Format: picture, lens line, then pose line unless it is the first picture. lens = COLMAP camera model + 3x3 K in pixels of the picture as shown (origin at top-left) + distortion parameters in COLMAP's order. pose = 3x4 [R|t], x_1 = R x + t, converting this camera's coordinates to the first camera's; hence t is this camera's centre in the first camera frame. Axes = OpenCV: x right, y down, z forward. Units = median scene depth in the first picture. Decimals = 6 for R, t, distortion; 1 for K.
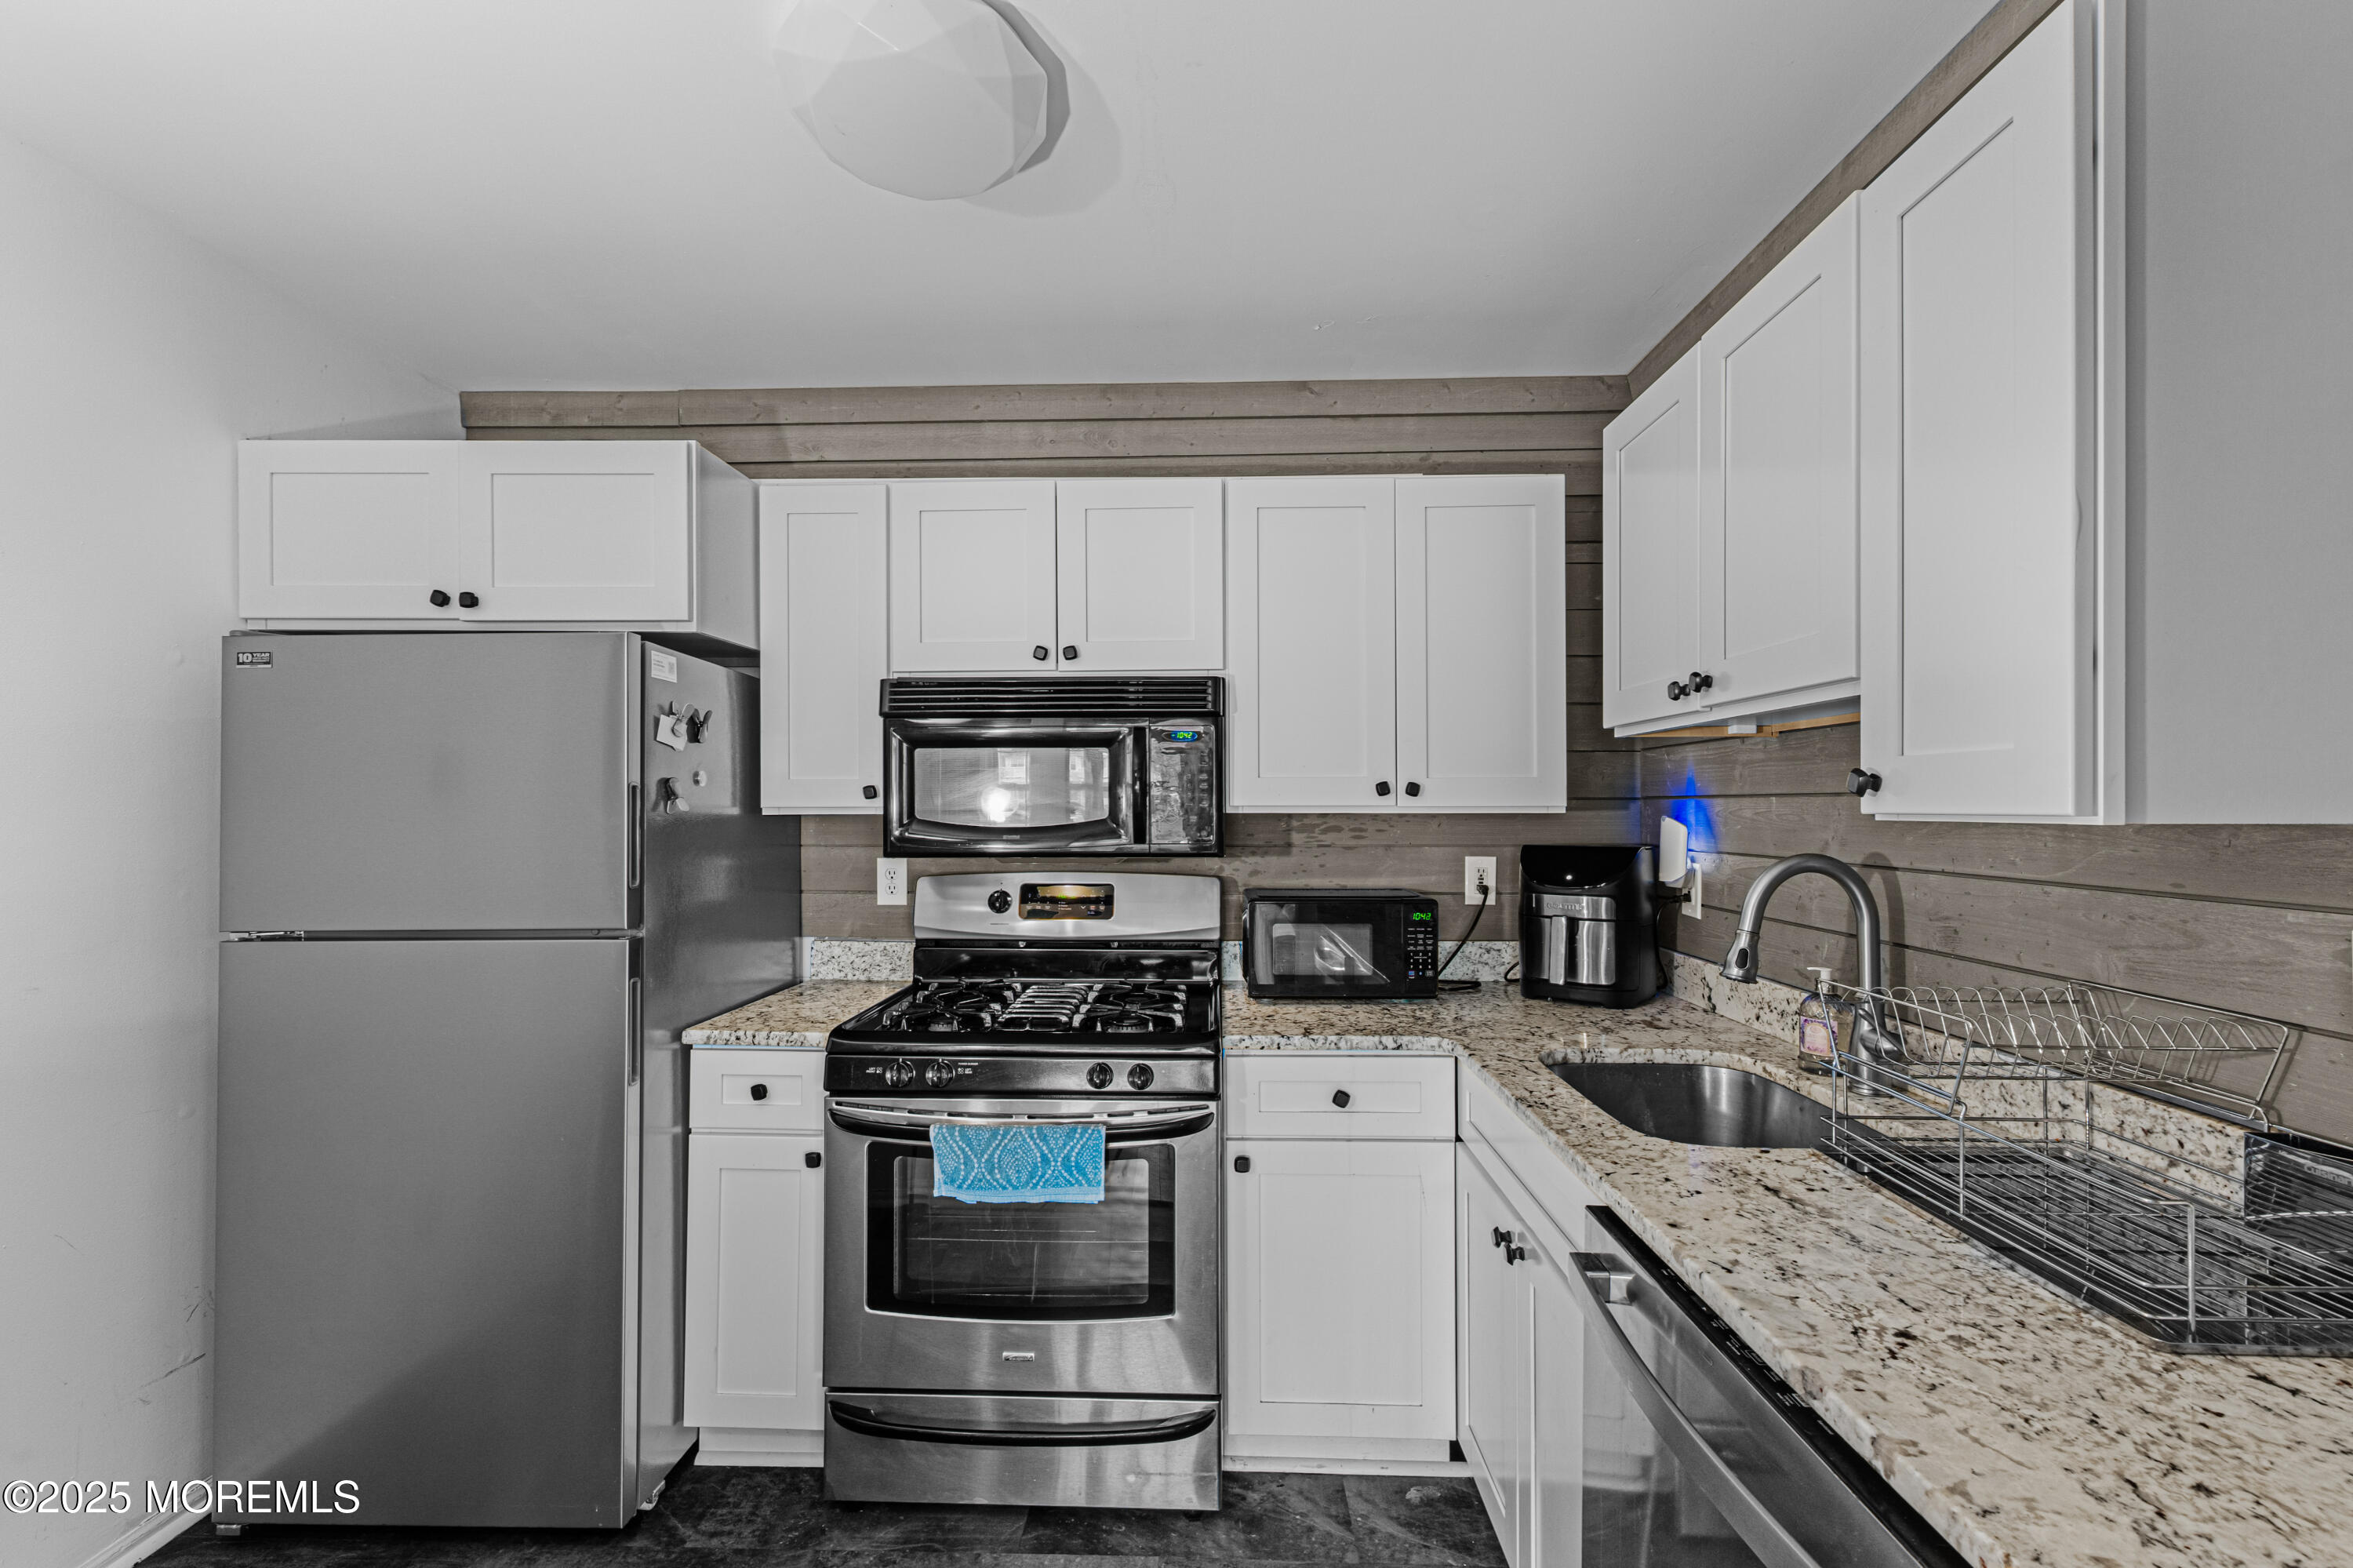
lens RADIAL K [[1005.0, 0, 1177.0], [0, 1005.0, 807.4], [0, 0, 1]] dist [0.005631, -0.000666]
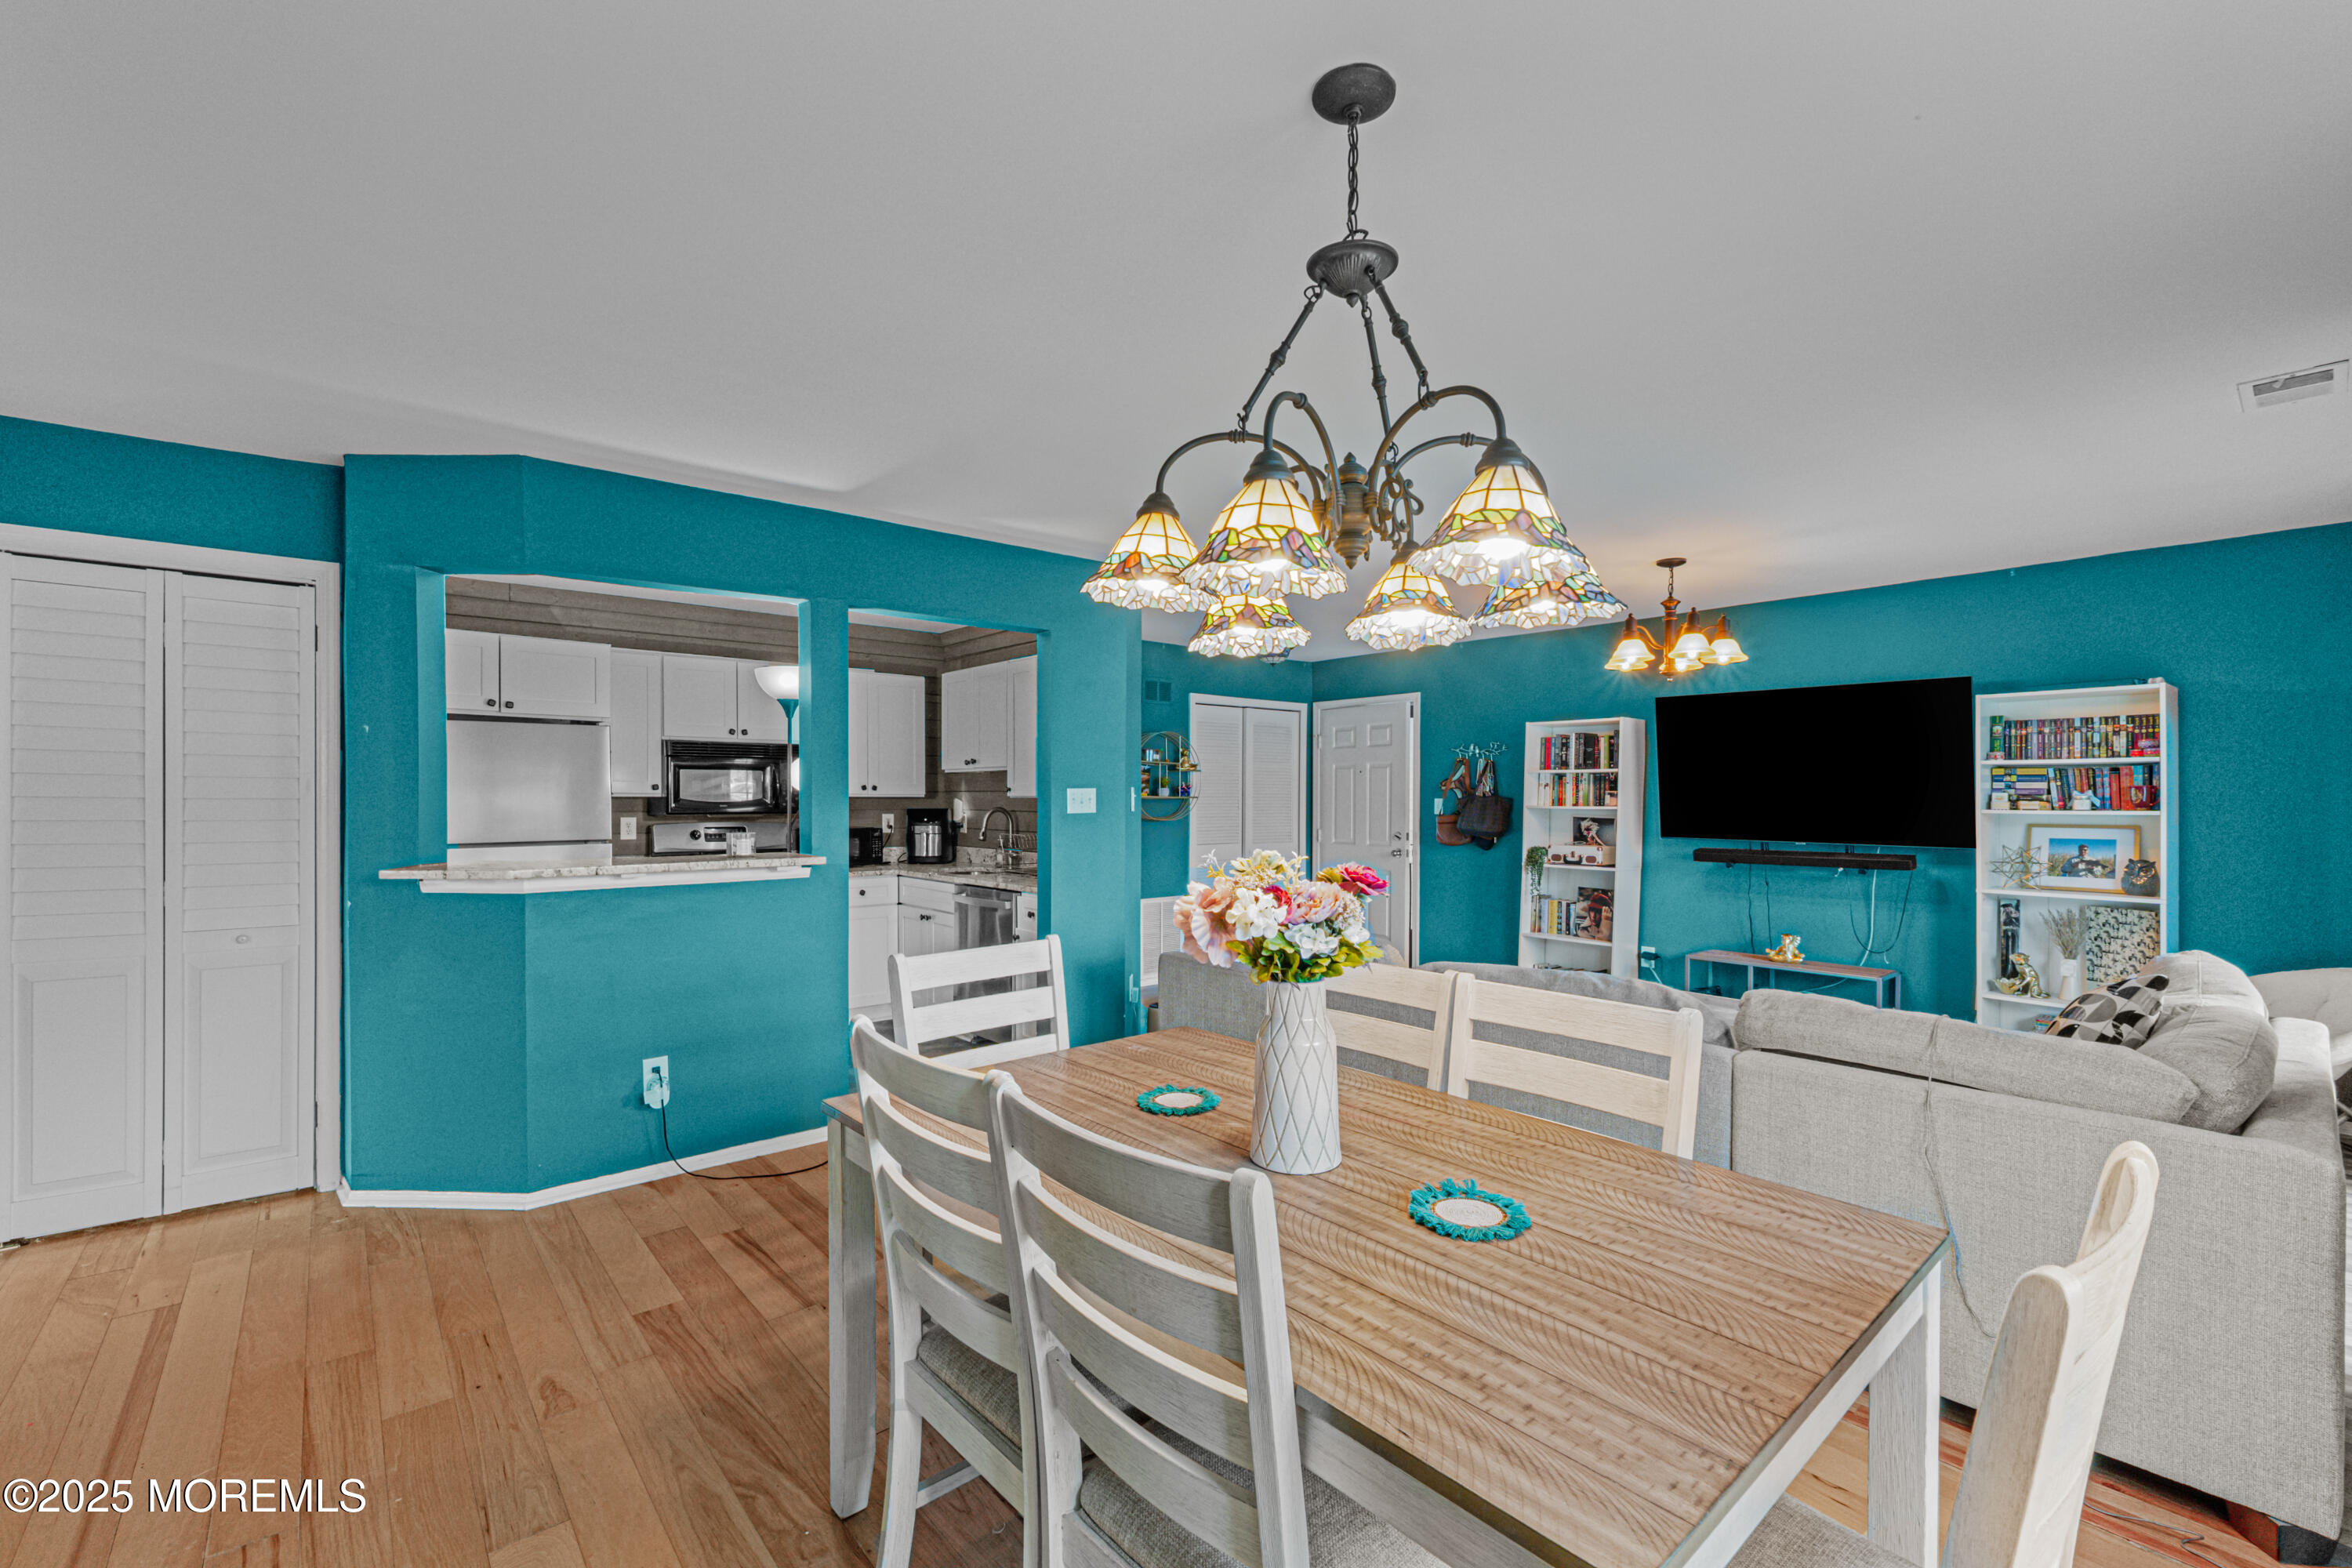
lens RADIAL K [[997.5, 0, 1177.3], [0, 997.5, 805.9], [0, 0, 1]] dist [0.004292, 0.000711]
pose [[0.738898, -0.003561, 0.673808, -0.978853], [-0.002263, 0.999967, 0.007766, 0.007669], [-0.673814, -0.007263, 0.738865, -1.553176]]
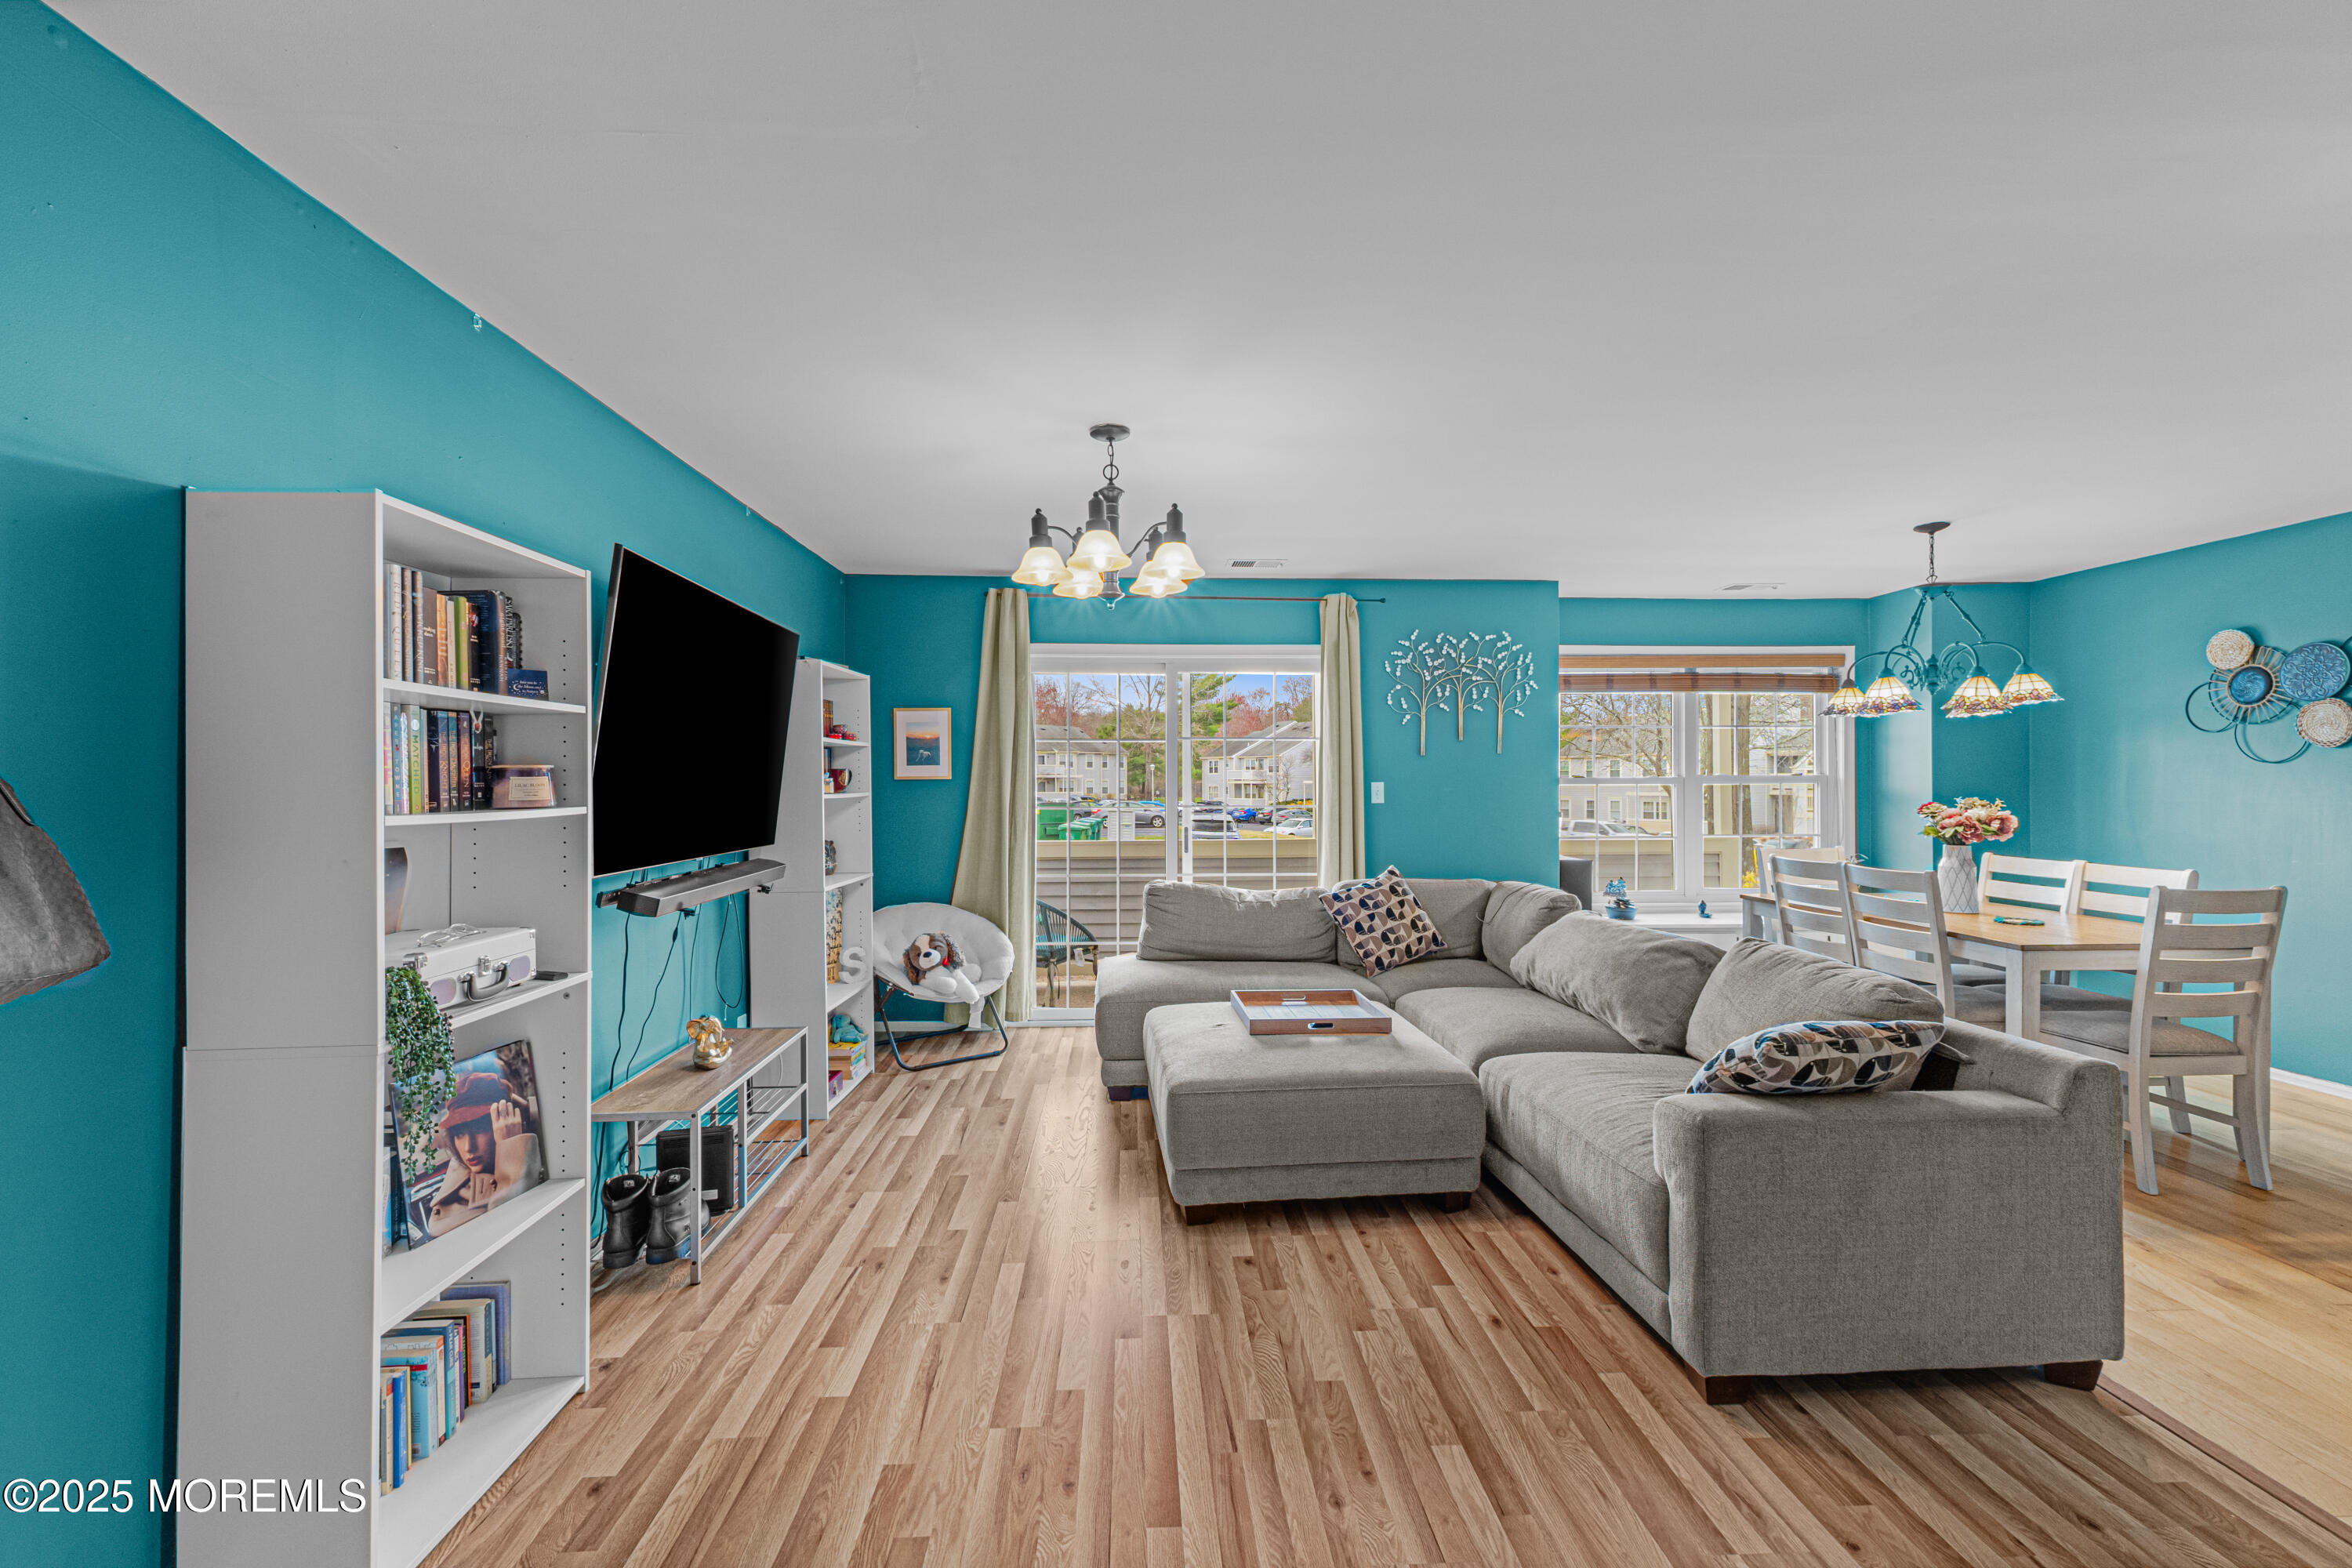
lens RADIAL K [[987.7, 0, 1174.7], [0, 987.7, 783.0], [0, 0, 1]] dist [0.006021, -0.000316]
pose [[-0.996797, 0.004203, -0.079857, 1.125546], [0.003759, 0.999977, 0.005713, 0.000391], [0.079880, 0.005394, -0.996790, 0.607725]]
